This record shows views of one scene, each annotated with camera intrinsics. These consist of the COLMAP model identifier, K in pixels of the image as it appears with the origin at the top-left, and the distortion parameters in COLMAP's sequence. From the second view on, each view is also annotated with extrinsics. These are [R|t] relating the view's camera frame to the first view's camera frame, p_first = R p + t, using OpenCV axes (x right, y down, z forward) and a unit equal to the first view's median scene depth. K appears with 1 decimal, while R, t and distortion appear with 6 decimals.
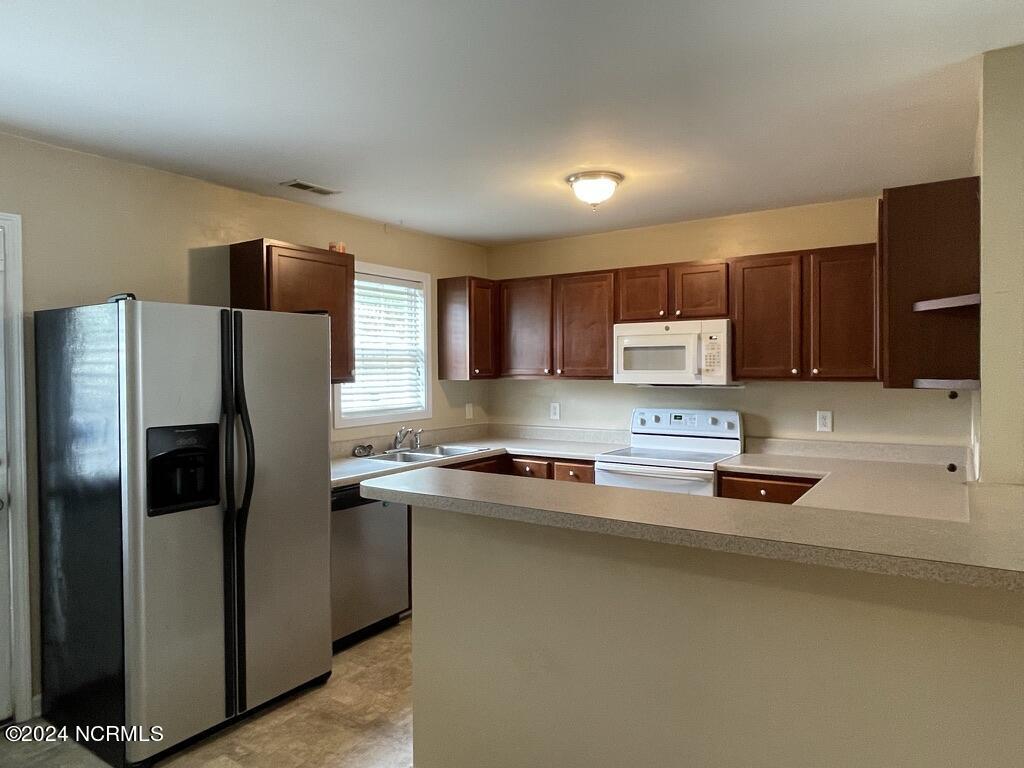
lens RADIAL K [[658.5, 0, 512.3], [0, 658.5, 375.5], [0, 0, 1]] dist [0.010777, -0.015888]
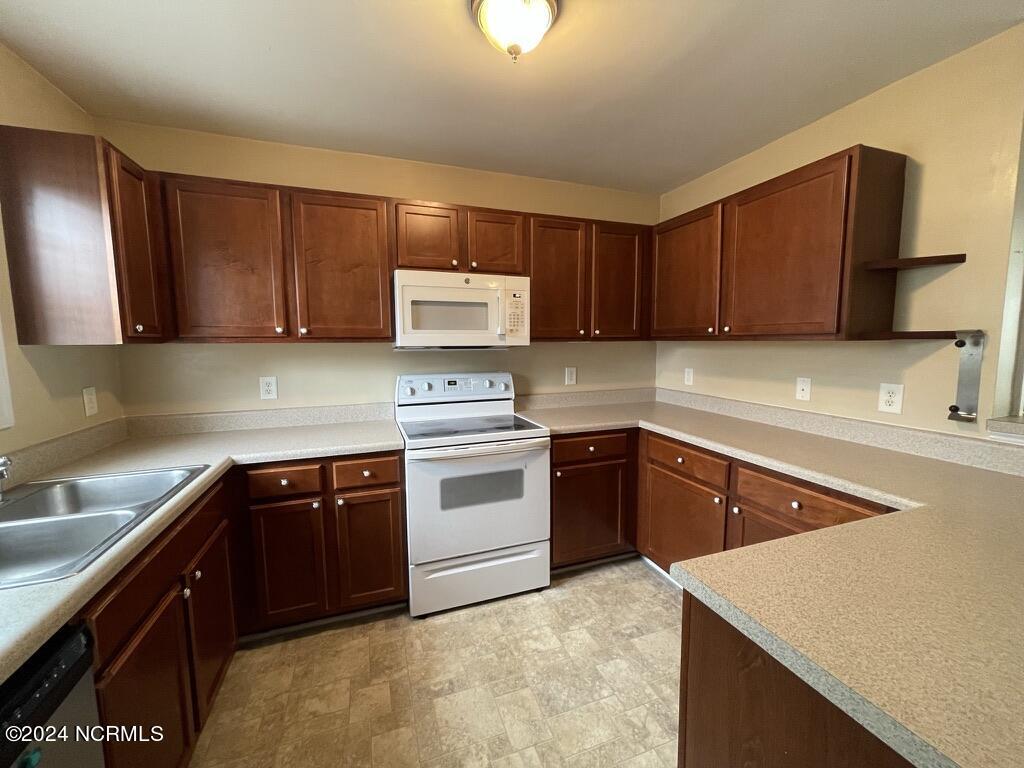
lens RADIAL K [[412.9, 0, 520.0], [0, 412.9, 376.0], [0, 0, 1]] dist [-0.009995, 0.001176]
pose [[0.572103, -0.066691, 0.817466, -0.167950], [0.010590, 0.997206, 0.073944, 0.012556], [-0.820114, -0.033647, 0.571211, 0.604145]]
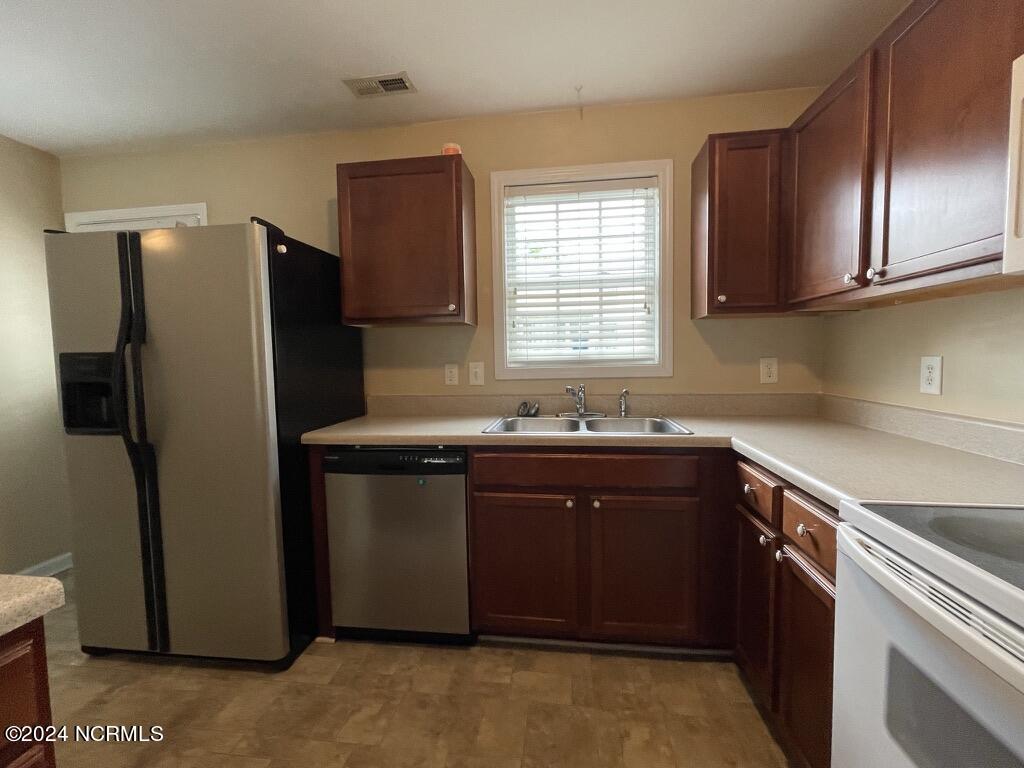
lens RADIAL K [[443.0, 0, 510.9], [0, 443.0, 378.9], [0, 0, 1]] dist [0.003772, 0.000717]
pose [[0.445836, 0.049524, -0.893743, 0.236758], [0.004538, 0.998330, 0.057583, 0.044661], [0.895103, -0.029729, 0.444867, 0.724568]]
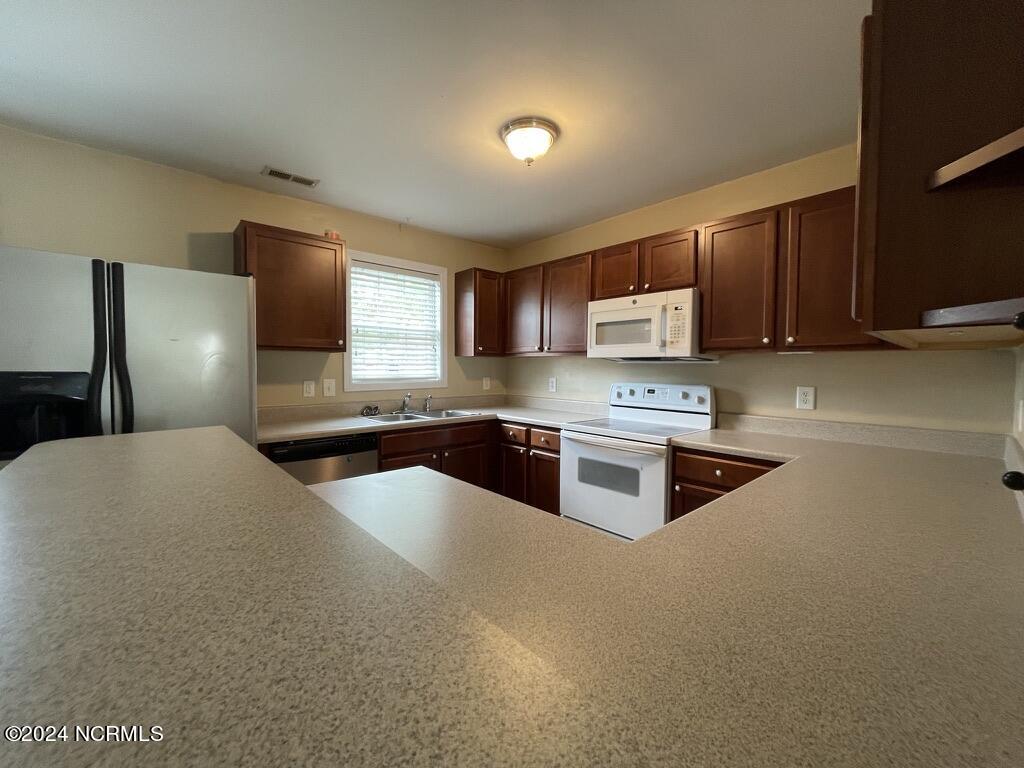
lens RADIAL K [[412.9, 0, 514.3], [0, 412.9, 380.6], [0, 0, 1]] dist [-0.009995, 0.001176]
pose [[0.971401, 0.021596, -0.236461, 0.199178], [-0.016102, 0.999554, 0.025144, 0.034556], [0.236898, -0.020617, 0.971316, 0.324759]]
